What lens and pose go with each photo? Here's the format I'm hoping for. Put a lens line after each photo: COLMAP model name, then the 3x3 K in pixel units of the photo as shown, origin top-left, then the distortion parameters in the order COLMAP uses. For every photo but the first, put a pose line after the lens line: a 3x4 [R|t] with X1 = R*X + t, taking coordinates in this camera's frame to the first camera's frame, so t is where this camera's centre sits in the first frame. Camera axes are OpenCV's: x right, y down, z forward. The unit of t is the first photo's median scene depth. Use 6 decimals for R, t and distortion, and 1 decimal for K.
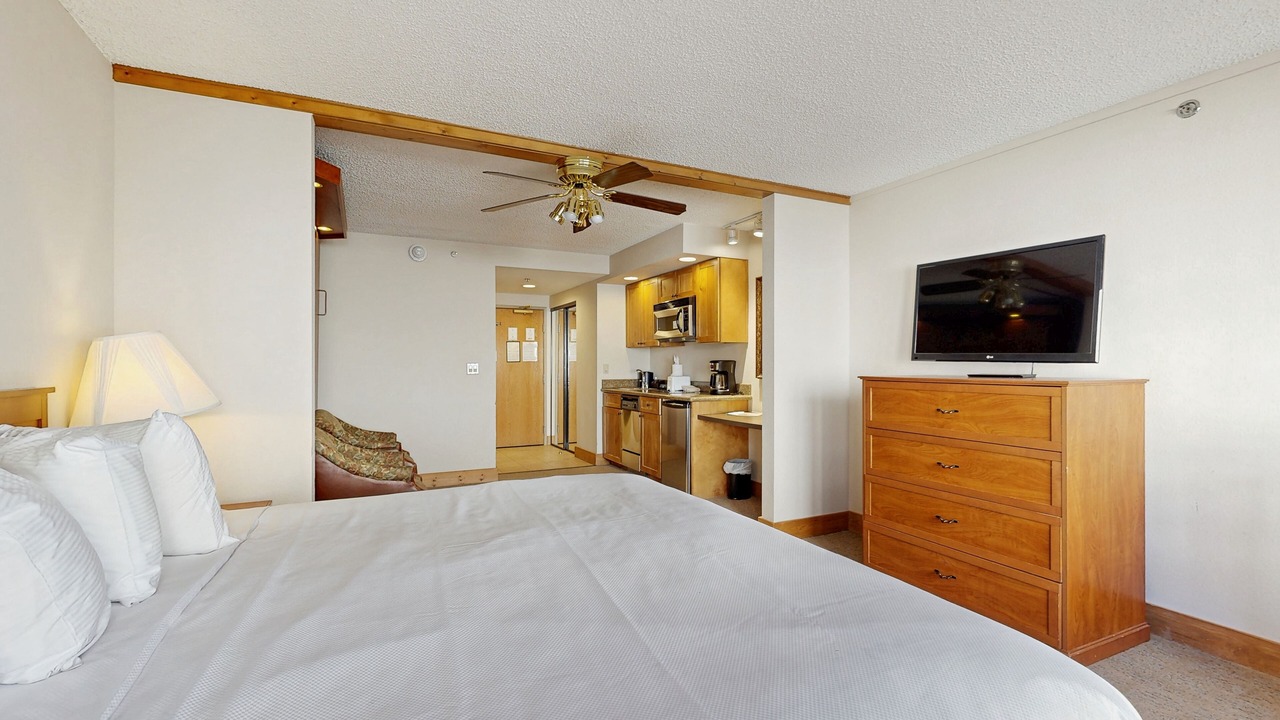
lens RADIAL K [[558.6, 0, 642.8], [0, 558.6, 360.9], [0, 0, 1]] dist [-0.000313, 0.000350]
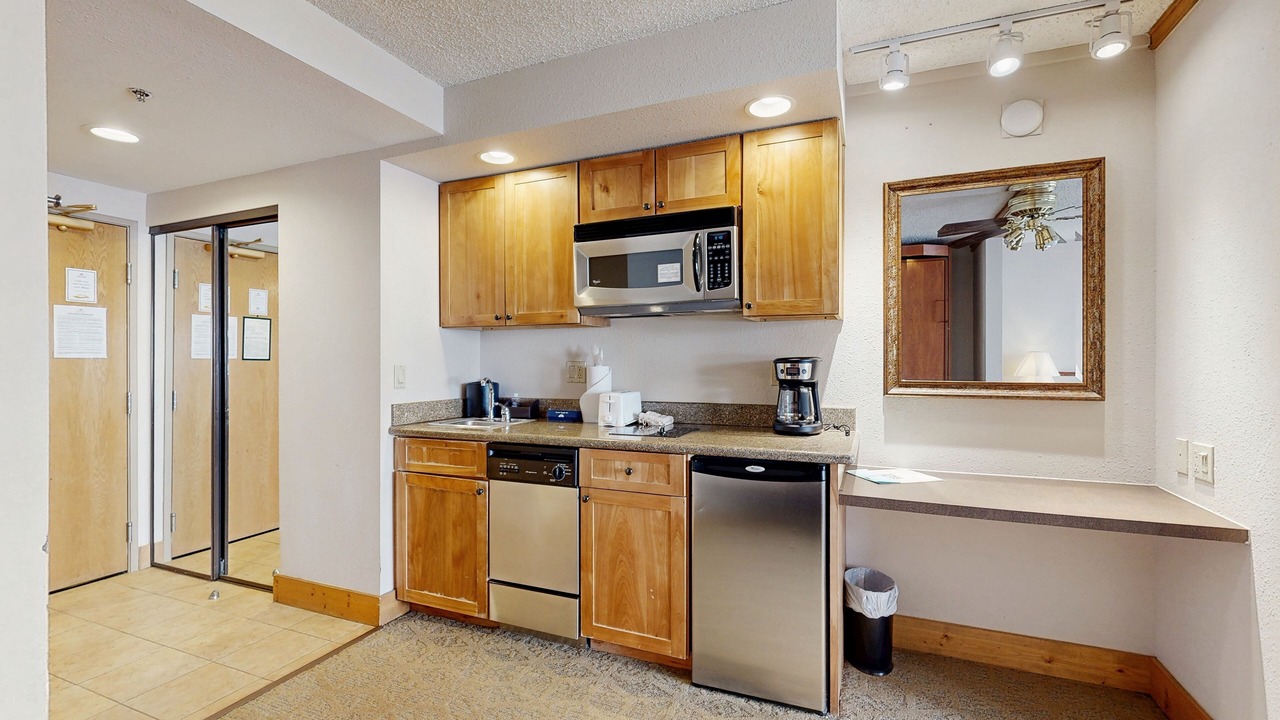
lens RADIAL K [[558.6, 0, 642.8], [0, 558.6, 360.9], [0, 0, 1]] dist [-0.000313, 0.000350]
pose [[0.760234, -0.000189, 0.649650, -0.514082], [-0.002268, 0.999993, 0.002945, 0.001721], [-0.649646, -0.003712, 0.760228, 1.523491]]
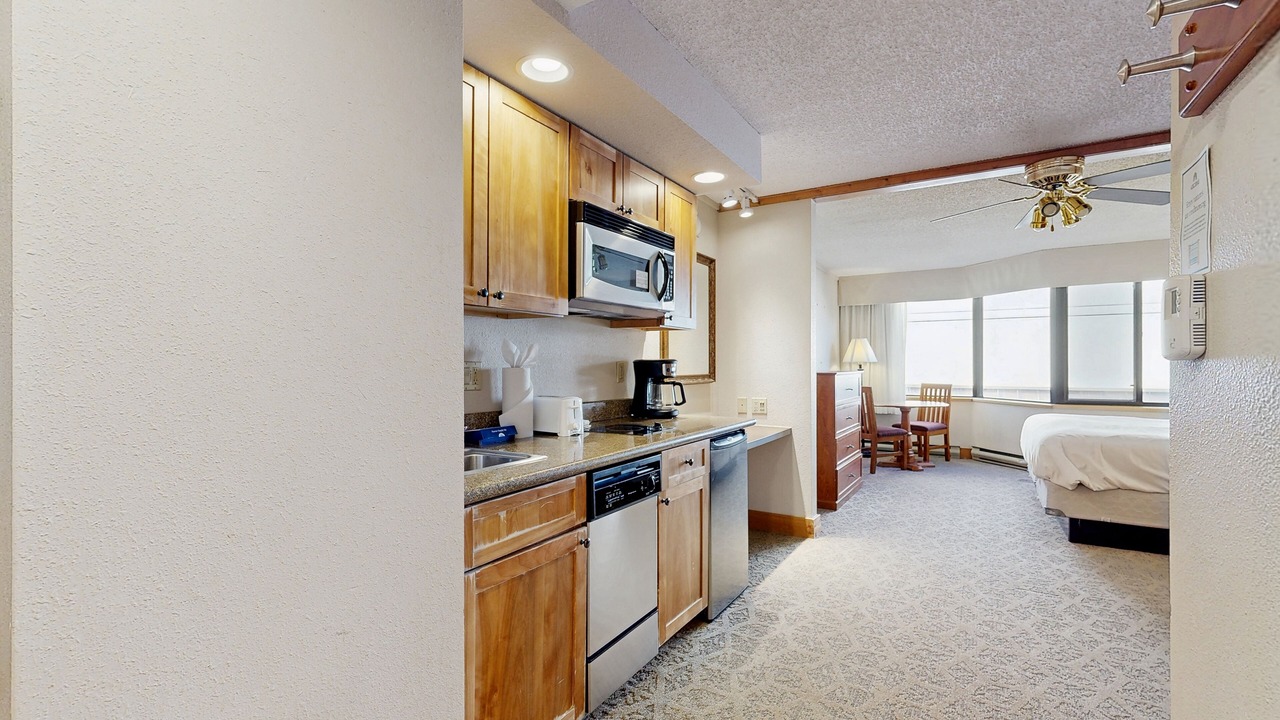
lens RADIAL K [[558.6, 0, 642.8], [0, 558.6, 360.9], [0, 0, 1]] dist [-0.000313, 0.000350]
pose [[-0.531430, 0.003587, 0.847095, -0.723701], [-0.004318, 0.999967, -0.006942, 0.010413], [-0.847091, -0.007347, -0.531397, 2.741891]]
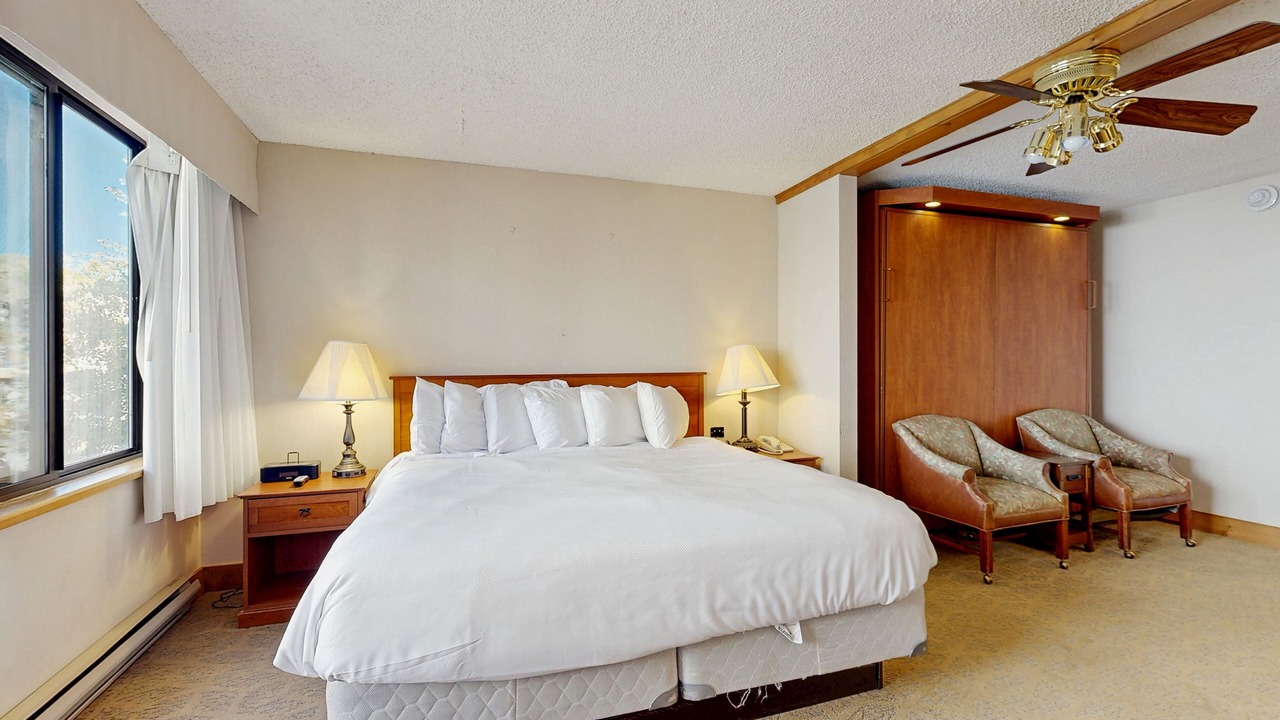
lens RADIAL K [[558.6, 0, 642.8], [0, 558.6, 360.9], [0, 0, 1]] dist [-0.000313, 0.000350]
pose [[-0.135326, -0.000524, -0.990801, 0.802485], [0.004492, 0.999989, -0.001143, 0.002394], [0.990791, -0.004606, -0.135322, 0.726629]]
